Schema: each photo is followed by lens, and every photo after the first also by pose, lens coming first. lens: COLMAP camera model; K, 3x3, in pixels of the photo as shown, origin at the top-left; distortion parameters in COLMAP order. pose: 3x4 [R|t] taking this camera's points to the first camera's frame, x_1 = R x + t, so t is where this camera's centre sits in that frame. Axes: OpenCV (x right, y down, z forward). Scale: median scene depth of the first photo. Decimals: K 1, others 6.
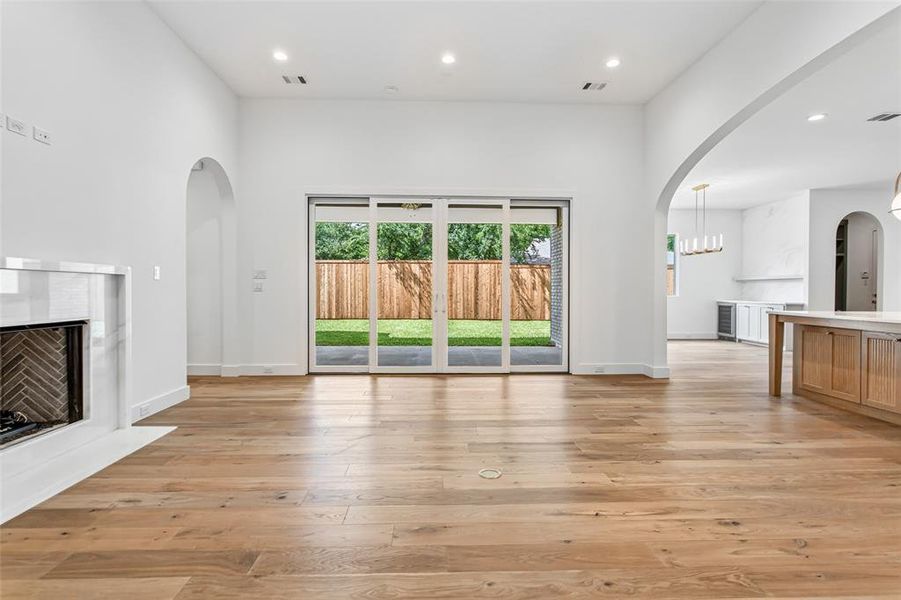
lens RADIAL K [[434.0, 0, 450.1], [0, 434.0, 293.9], [0, 0, 1]] dist [-0.002144, -0.000104]
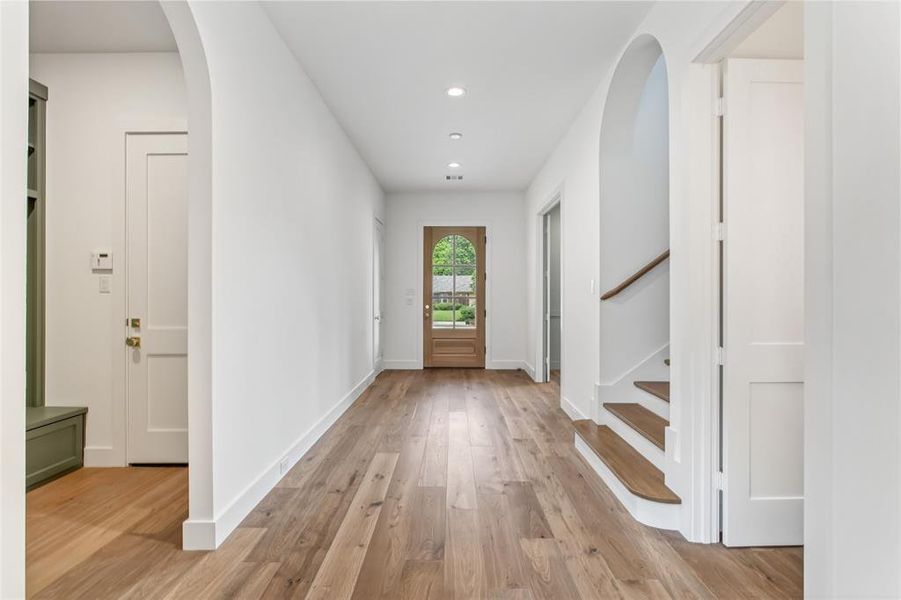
lens RADIAL K [[434.0, 0, 448.7], [0, 434.0, 296.8], [0, 0, 1]] dist [-0.002144, -0.000104]
pose [[0.038384, -0.000041, 0.999263, 0.645851], [0.007677, 0.999970, -0.000254, -0.015792], [-0.999234, 0.007682, 0.038383, 0.733815]]
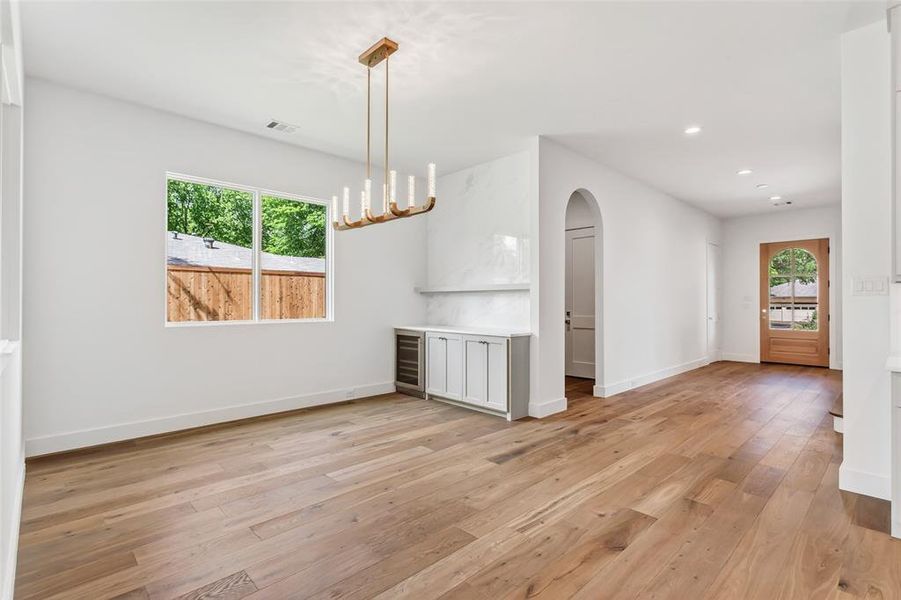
lens RADIAL K [[434.0, 0, 447.7], [0, 434.0, 299.5], [0, 0, 1]] dist [-0.002144, -0.000104]
pose [[0.746714, 0.005158, 0.665126, 0.305297], [0.004921, 0.999900, -0.013279, -0.013413], [-0.665127, 0.013189, 0.746613, 0.560463]]
